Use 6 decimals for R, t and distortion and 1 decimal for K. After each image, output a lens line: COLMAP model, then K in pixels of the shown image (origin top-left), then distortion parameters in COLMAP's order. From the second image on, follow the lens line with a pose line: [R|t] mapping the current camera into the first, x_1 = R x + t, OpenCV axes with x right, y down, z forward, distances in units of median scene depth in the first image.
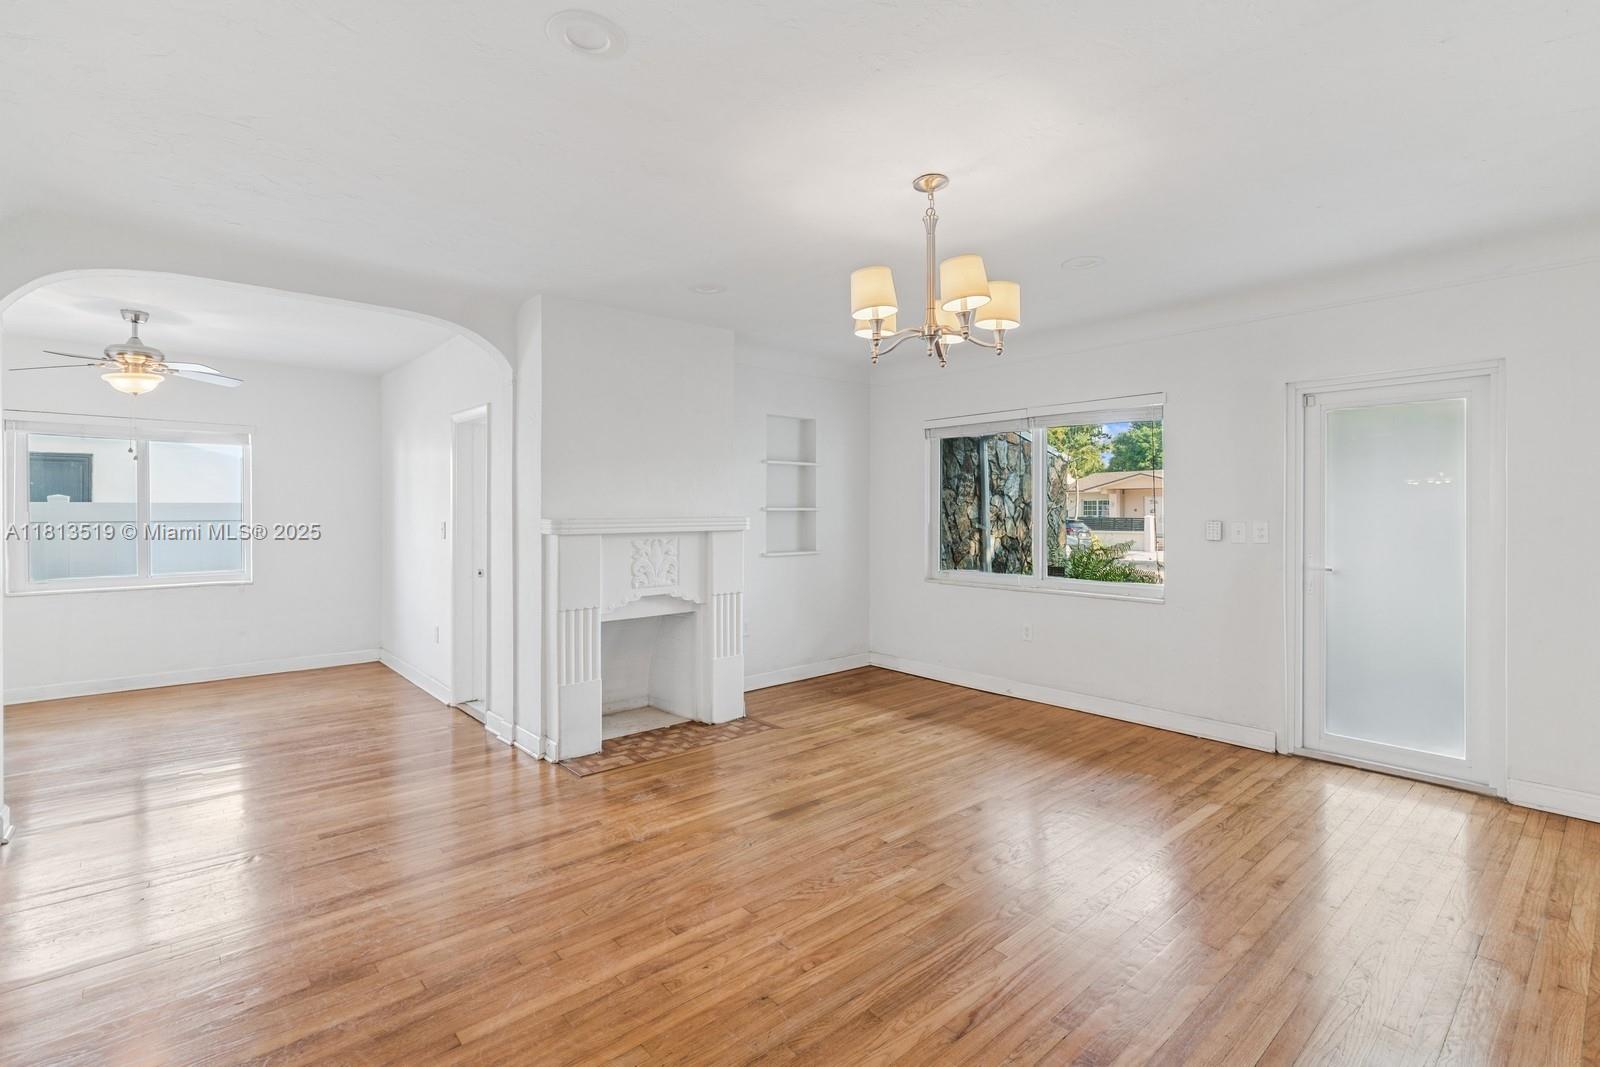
lens RADIAL K [[722.9, 0, 798.1], [0, 722.9, 507.7], [0, 0, 1]] dist [0.000796, -0.000009]
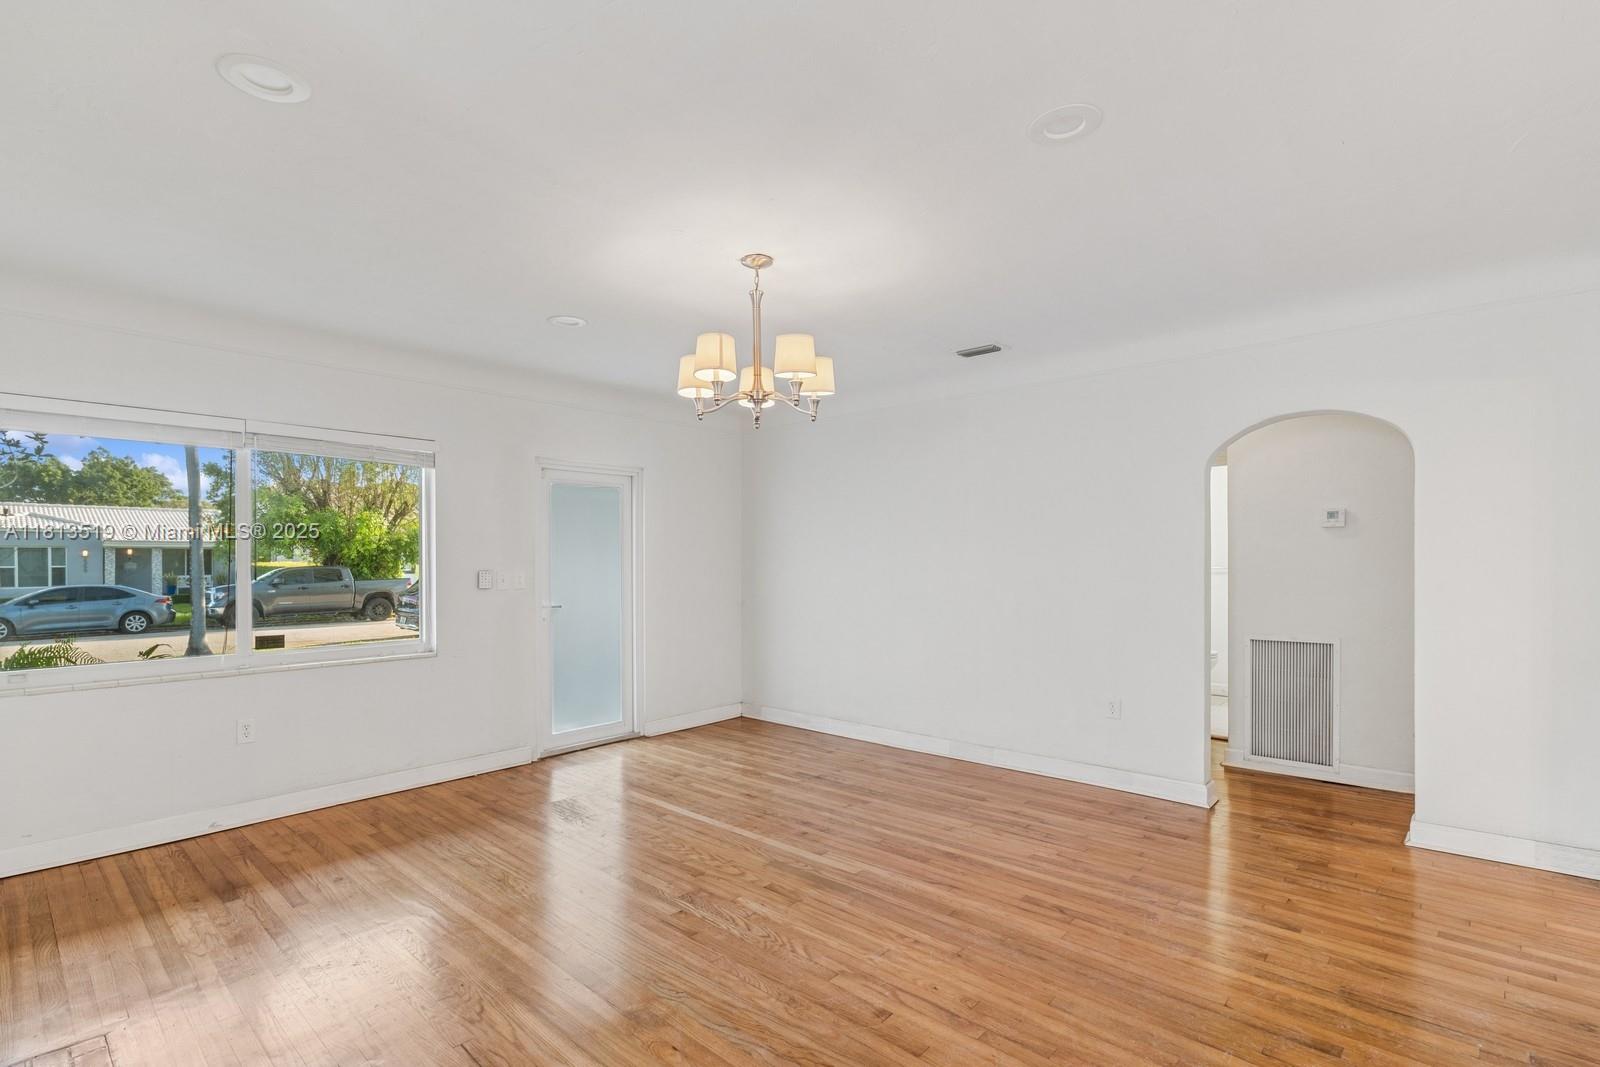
lens RADIAL K [[753.7, 0, 798.1], [0, 753.7, 559.3], [0, 0, 1]] dist [-0.000080, -0.000086]
pose [[-0.109974, 0.004643, 0.993924, -0.765055], [0.002514, 0.999987, -0.004393, 0.010164], [-0.993931, 0.002016, -0.109984, 0.841538]]
